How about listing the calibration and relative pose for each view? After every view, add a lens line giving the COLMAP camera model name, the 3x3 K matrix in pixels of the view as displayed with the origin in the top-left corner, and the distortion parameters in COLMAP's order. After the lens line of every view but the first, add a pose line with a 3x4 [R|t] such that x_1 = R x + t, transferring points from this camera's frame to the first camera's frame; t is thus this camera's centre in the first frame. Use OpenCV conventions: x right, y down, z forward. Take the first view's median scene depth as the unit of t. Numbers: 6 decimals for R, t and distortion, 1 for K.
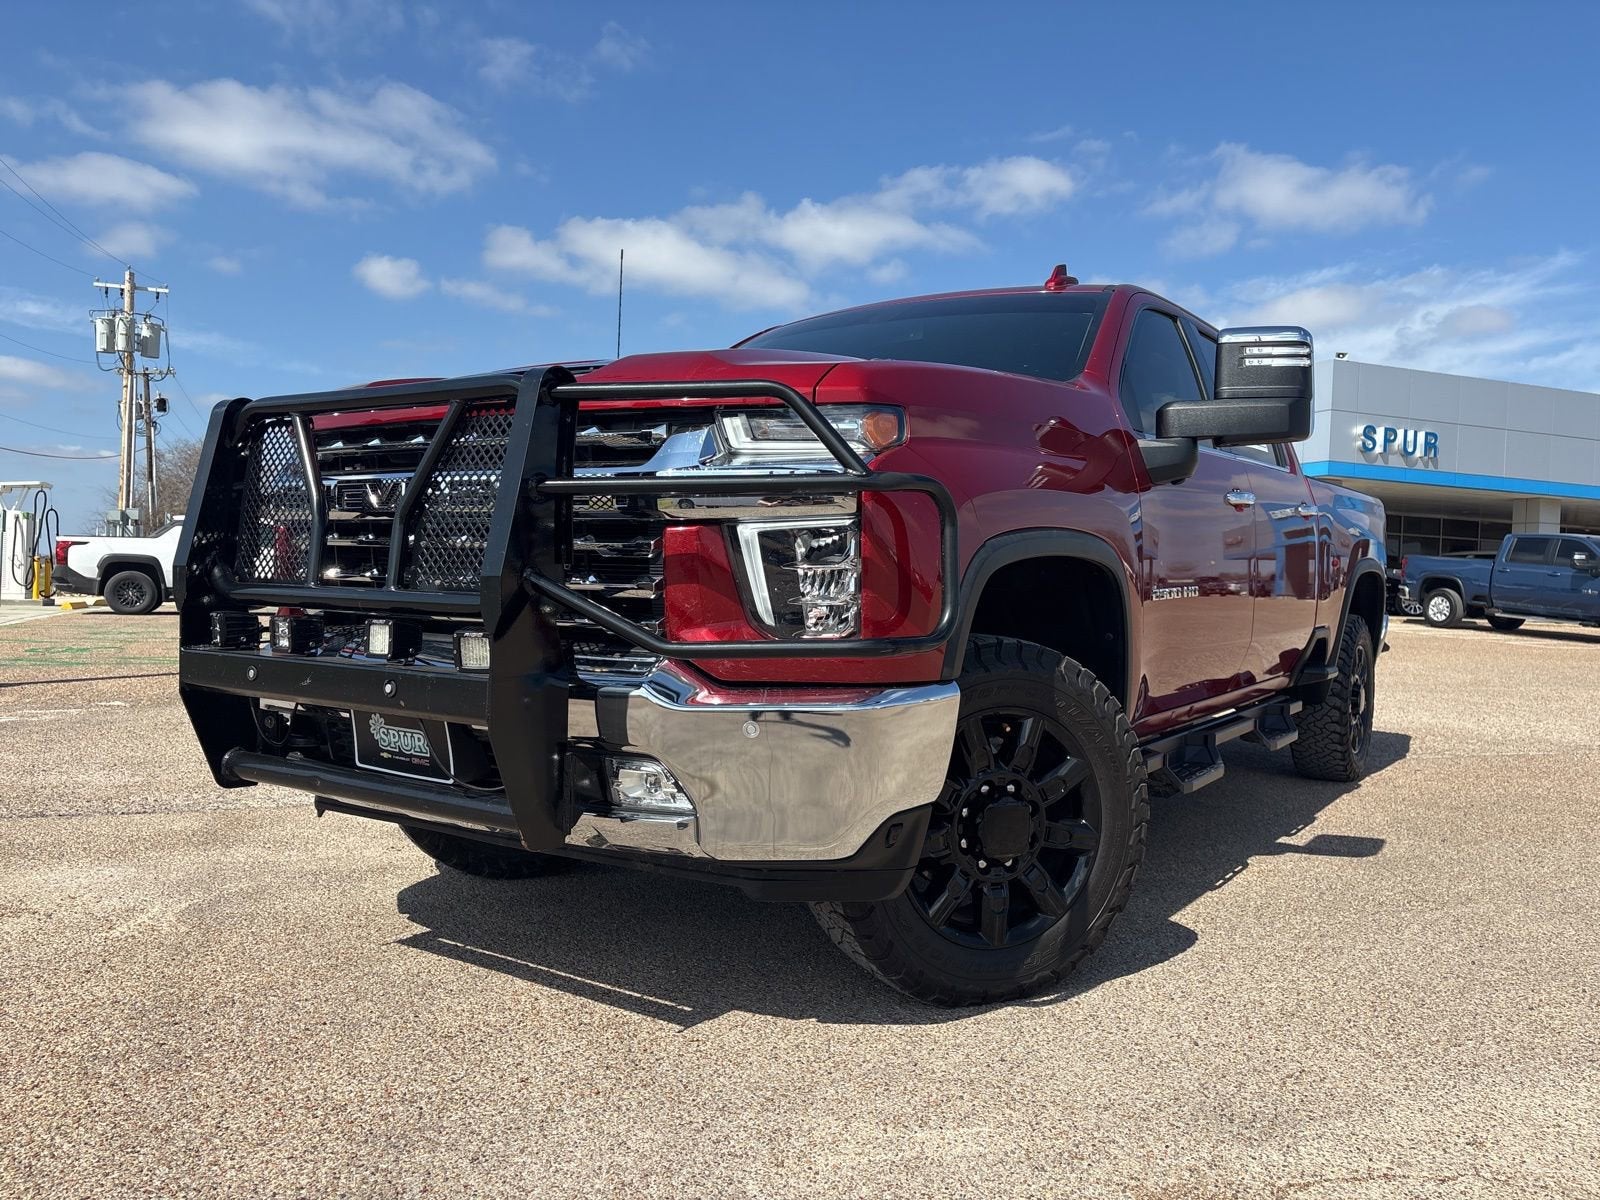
lens RADIAL K [[1212.7, 0, 788.3], [0, 1212.7, 595.8], [0, 0, 1]] dist [0.058970, -0.065018]
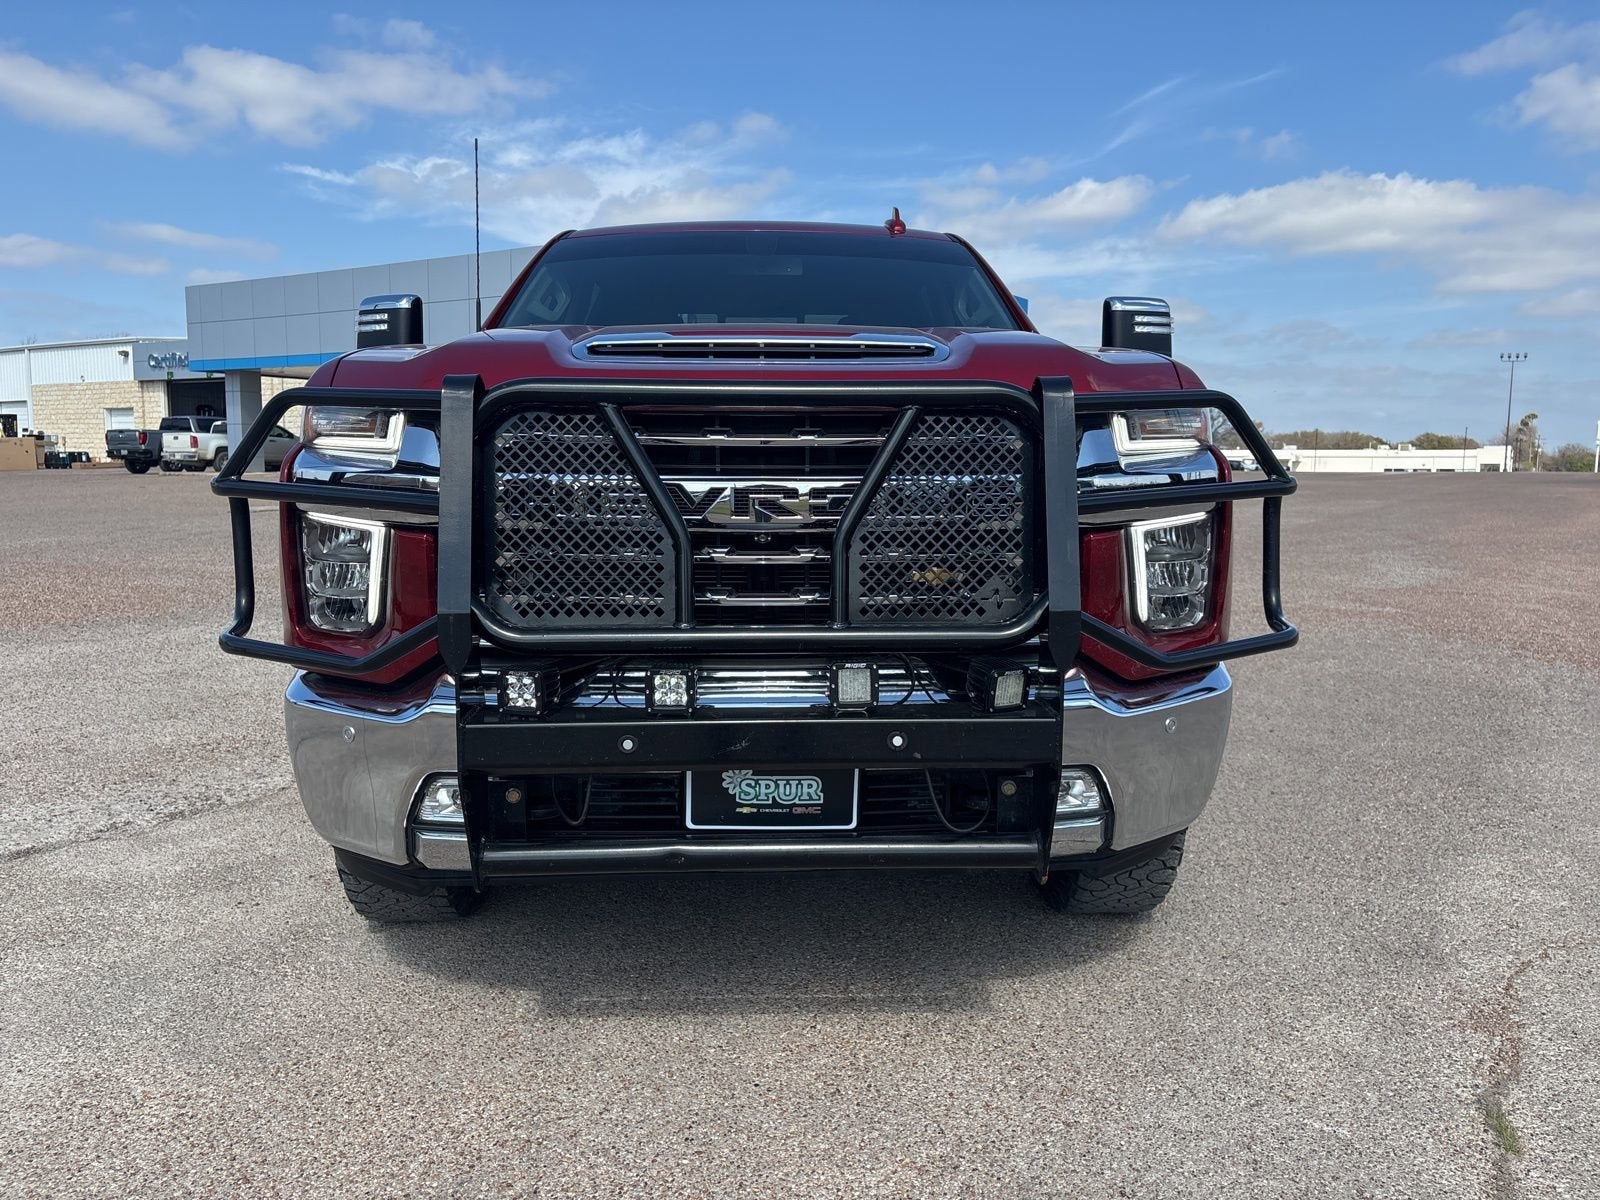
lens RADIAL K [[1212.7, 0, 803.0], [0, 1212.7, 585.8], [0, 0, 1]] dist [0.058970, -0.065018]
pose [[0.789769, -0.089152, 0.606890, -0.756344], [0.012181, 0.991466, 0.129795, -0.125656], [-0.613283, -0.095116, 0.784116, 0.313428]]
